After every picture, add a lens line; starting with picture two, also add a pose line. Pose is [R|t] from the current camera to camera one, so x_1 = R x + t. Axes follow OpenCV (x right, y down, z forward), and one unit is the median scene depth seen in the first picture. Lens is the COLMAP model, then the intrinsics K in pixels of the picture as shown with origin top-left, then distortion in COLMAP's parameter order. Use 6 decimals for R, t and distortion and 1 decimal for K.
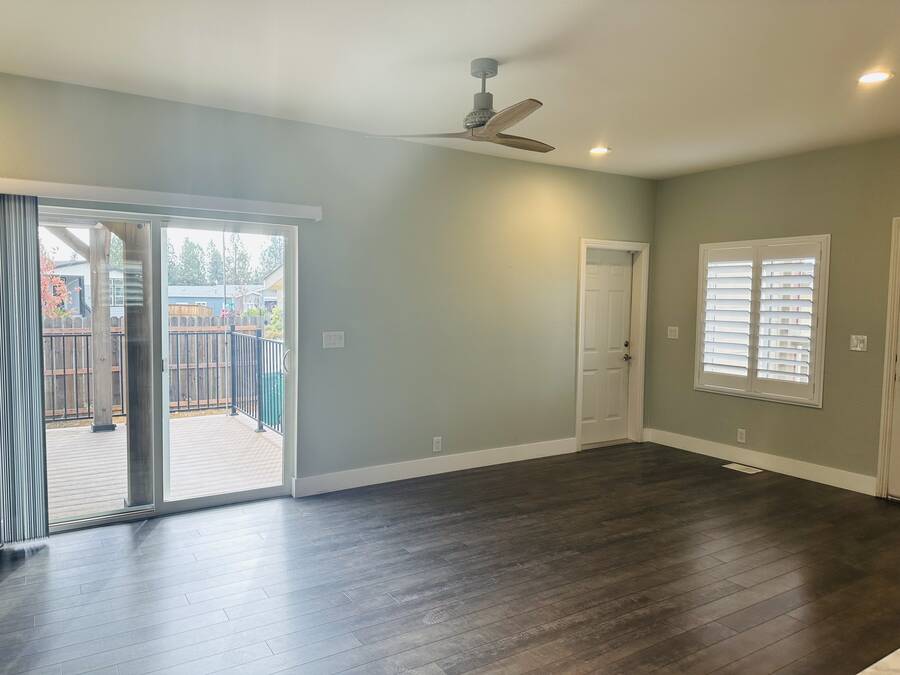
lens RADIAL K [[637.7, 0, 452.0], [0, 637.7, 333.7], [0, 0, 1]] dist [0.062869, -0.067031]
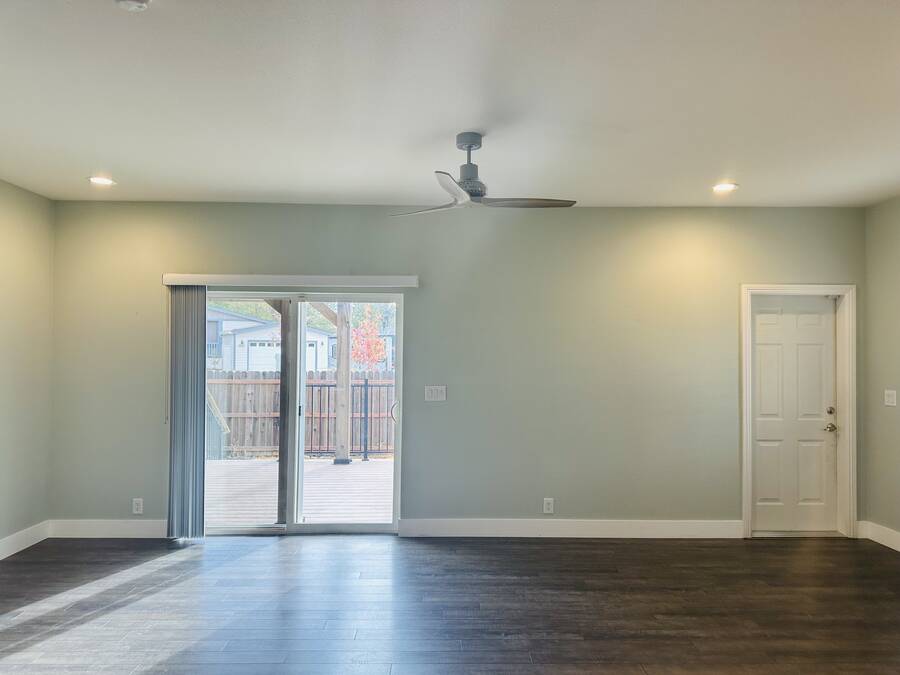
lens RADIAL K [[637.7, 0, 432.7], [0, 637.7, 328.1], [0, 0, 1]] dist [0.062869, -0.067031]
pose [[0.853935, -0.026233, -0.519718, 0.386919], [-0.022207, 0.995982, -0.086761, -0.007841], [0.519906, 0.085629, 0.849921, 0.064882]]
